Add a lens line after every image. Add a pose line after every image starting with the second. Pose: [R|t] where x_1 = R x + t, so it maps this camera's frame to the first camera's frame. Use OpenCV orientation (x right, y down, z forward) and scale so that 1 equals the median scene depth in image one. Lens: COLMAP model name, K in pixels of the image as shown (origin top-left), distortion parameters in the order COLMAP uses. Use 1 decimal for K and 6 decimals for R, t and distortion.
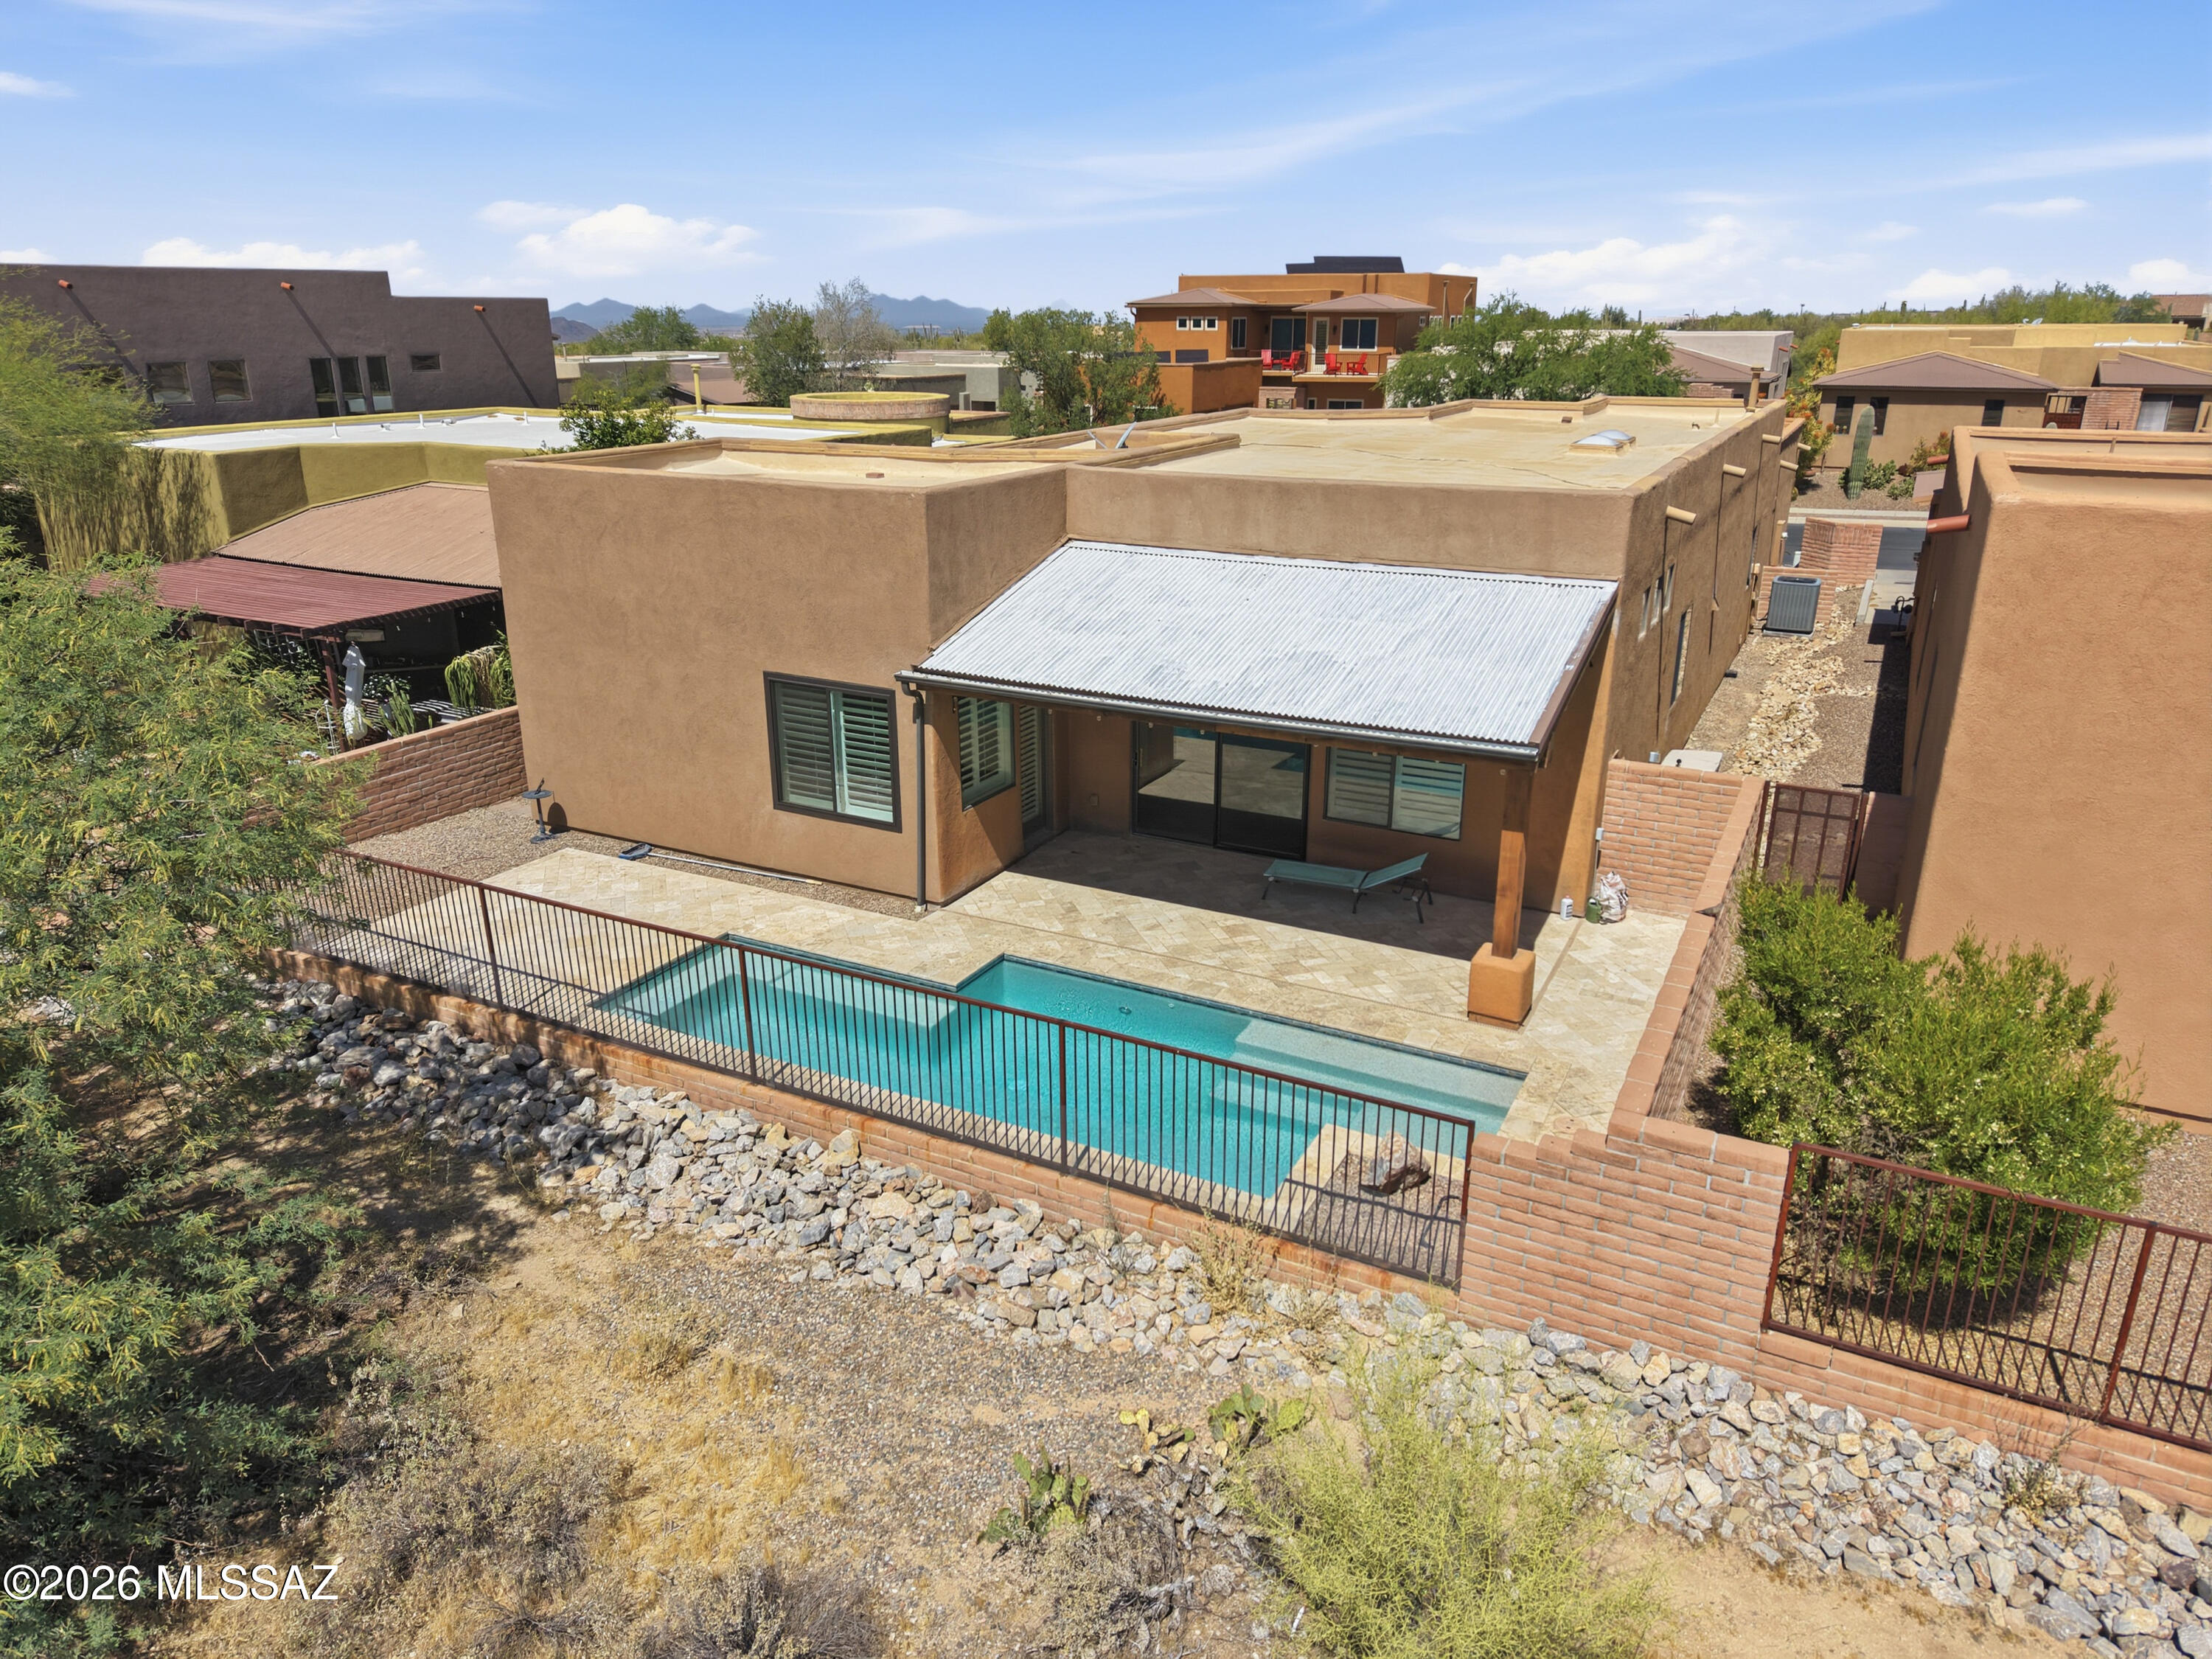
lens RADIAL K [[1474.2, 0, 1106.0], [0, 1474.2, 829.5], [0, 0, 1]] dist [0.034450, -0.036643]
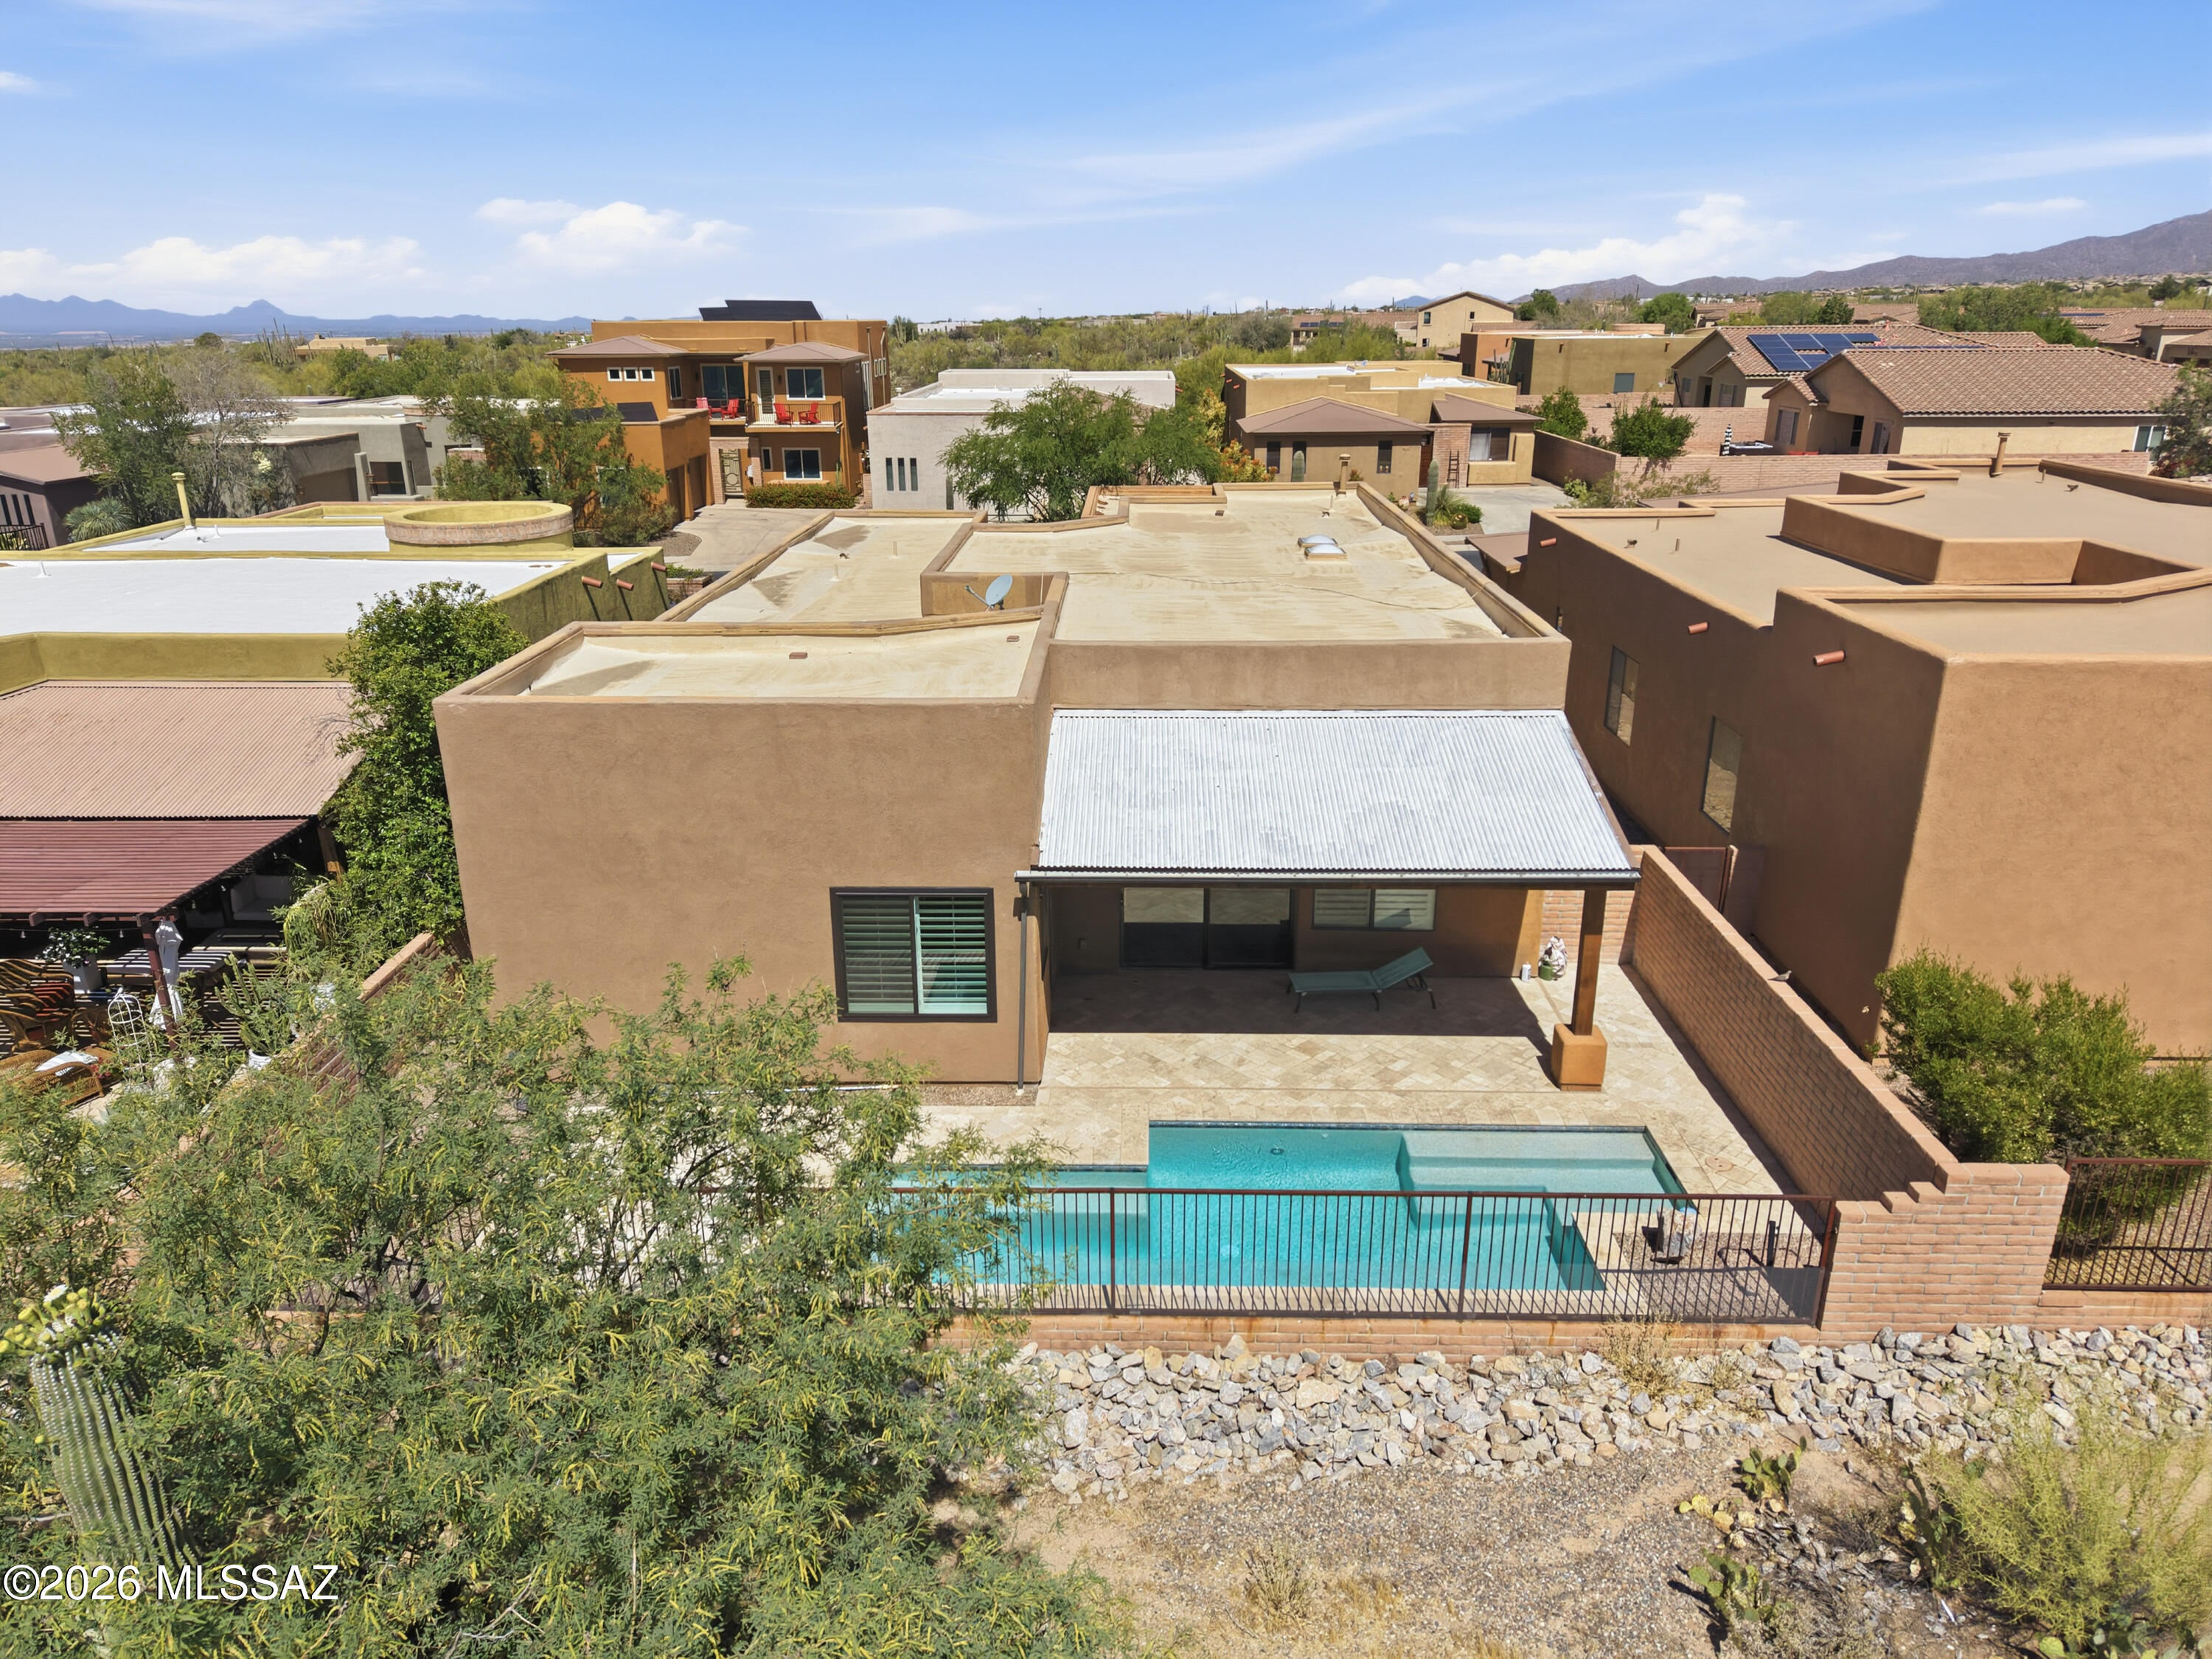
lens RADIAL K [[1474.2, 0, 1106.0], [0, 1474.2, 829.5], [0, 0, 1]] dist [0.034450, -0.036643]
pose [[0.894369, -0.151911, 0.420746, -0.472154], [0.152184, 0.987796, 0.033152, -0.149806], [-0.420647, 0.034380, 0.906573, 0.041376]]
